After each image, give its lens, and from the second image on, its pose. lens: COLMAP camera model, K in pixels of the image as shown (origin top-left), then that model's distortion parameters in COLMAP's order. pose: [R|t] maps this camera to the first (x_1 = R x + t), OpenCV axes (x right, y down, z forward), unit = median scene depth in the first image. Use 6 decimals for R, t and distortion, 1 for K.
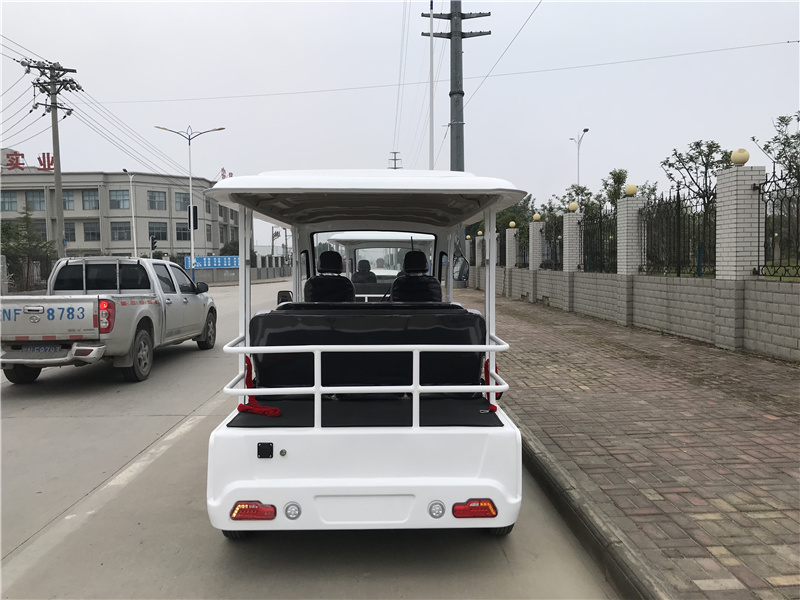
lens RADIAL K [[660.3, 0, 400.0], [0, 660.3, 300.0], [0, 0, 1]] dist [0.013716, -0.009167]
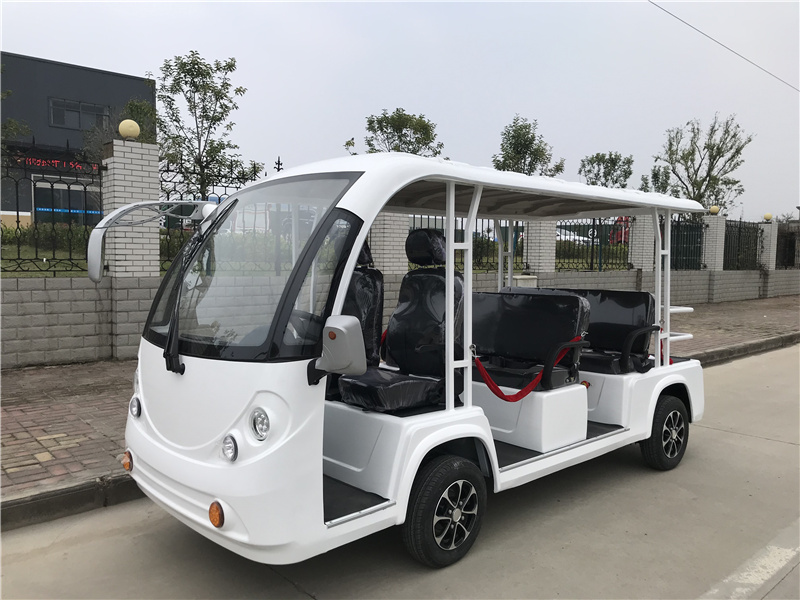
lens RADIAL K [[661.1, 0, 399.7], [0, 661.1, 296.6], [0, 0, 1]] dist [0.014713, -0.004742]
pose [[-0.656015, -0.048072, 0.753216, -0.059550], [0.034370, 0.995032, 0.093440, -0.006484], [-0.753965, 0.087186, -0.651103, 0.152978]]
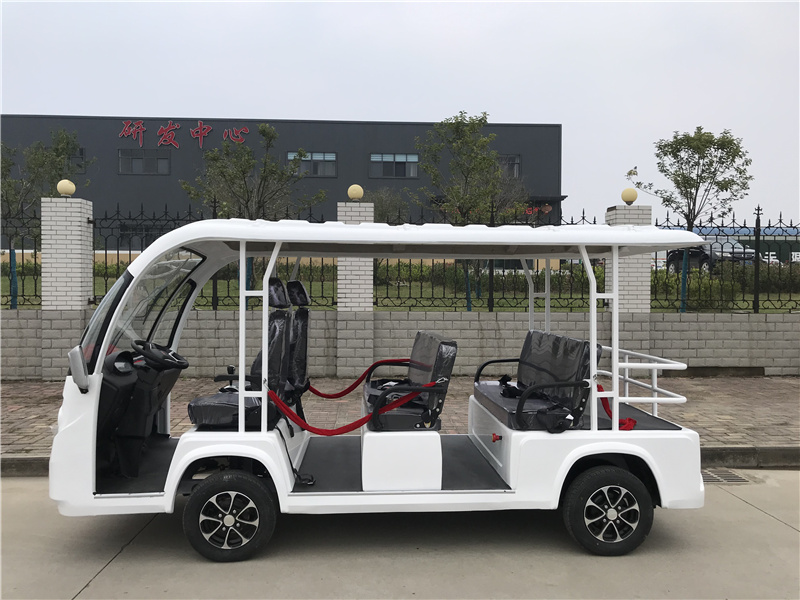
lens RADIAL K [[660.3, 0, 400.0], [0, 660.3, 300.0], [0, 0, 1]] dist [0.013716, -0.009167]
pose [[-0.028981, -0.018517, 0.999408, -0.089612], [0.051921, 0.998451, 0.020005, -0.005127], [-0.998231, 0.052470, -0.027975, 0.094565]]
